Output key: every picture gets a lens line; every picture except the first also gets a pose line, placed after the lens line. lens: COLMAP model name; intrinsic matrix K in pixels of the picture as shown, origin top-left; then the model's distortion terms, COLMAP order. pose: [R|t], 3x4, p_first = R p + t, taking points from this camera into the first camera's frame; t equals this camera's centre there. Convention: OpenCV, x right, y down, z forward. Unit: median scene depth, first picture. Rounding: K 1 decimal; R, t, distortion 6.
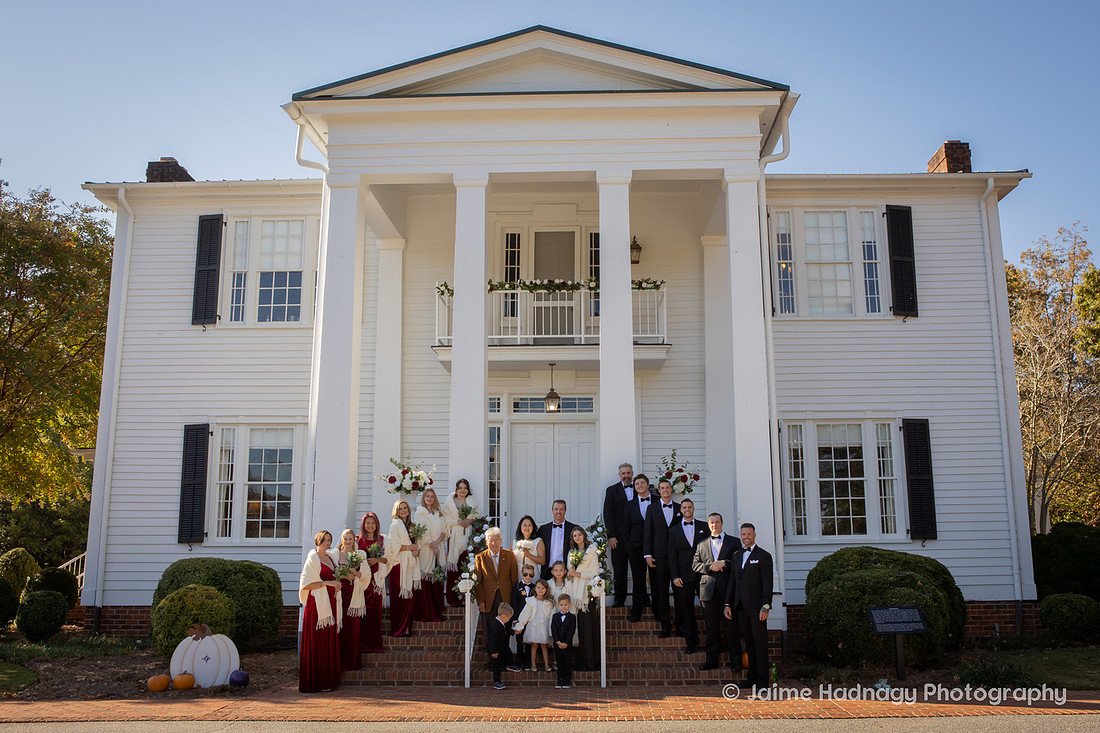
lens RADIAL K [[1021.6, 0, 550.0], [0, 1021.6, 366.5], [0, 0, 1]] dist [-0.073036, 0.006236]
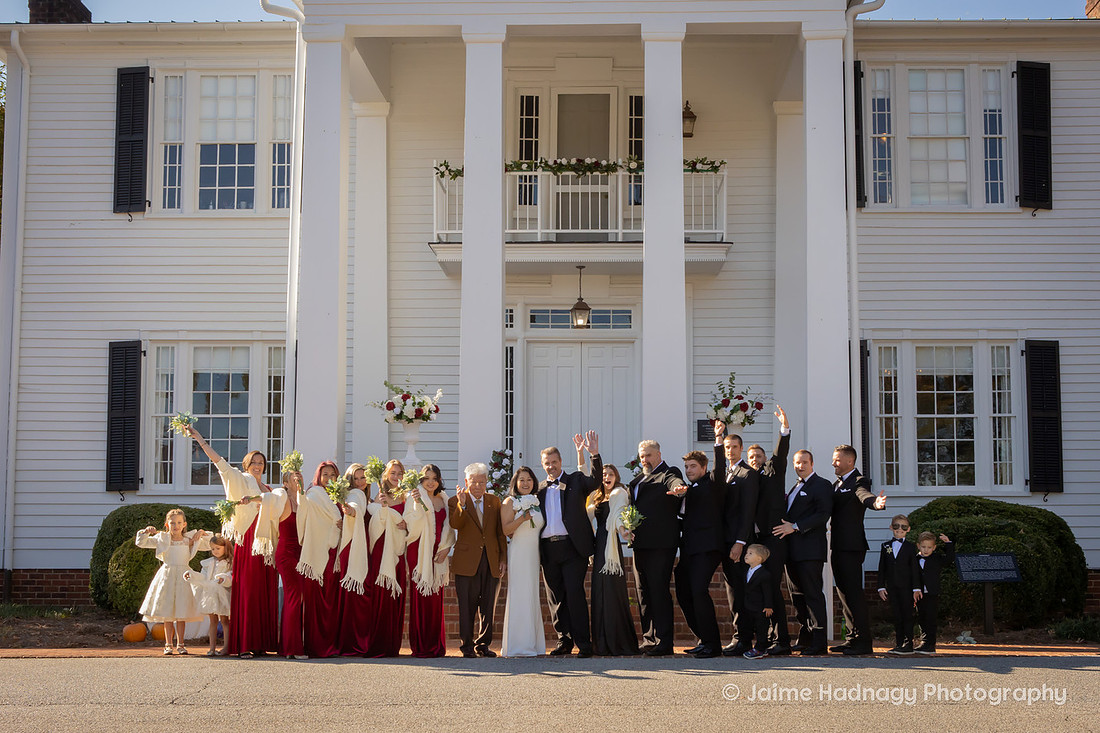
lens RADIAL K [[1555.8, 0, 549.1], [0, 1555.8, 432.2], [0, 0, 1]] dist [-0.053299, 0.136194]
pose [[0.999976, 0.006832, -0.000638, -0.020990], [-0.006729, 0.994585, 0.103707, 0.000472], [0.001343, -0.103700, 0.994608, -0.210363]]
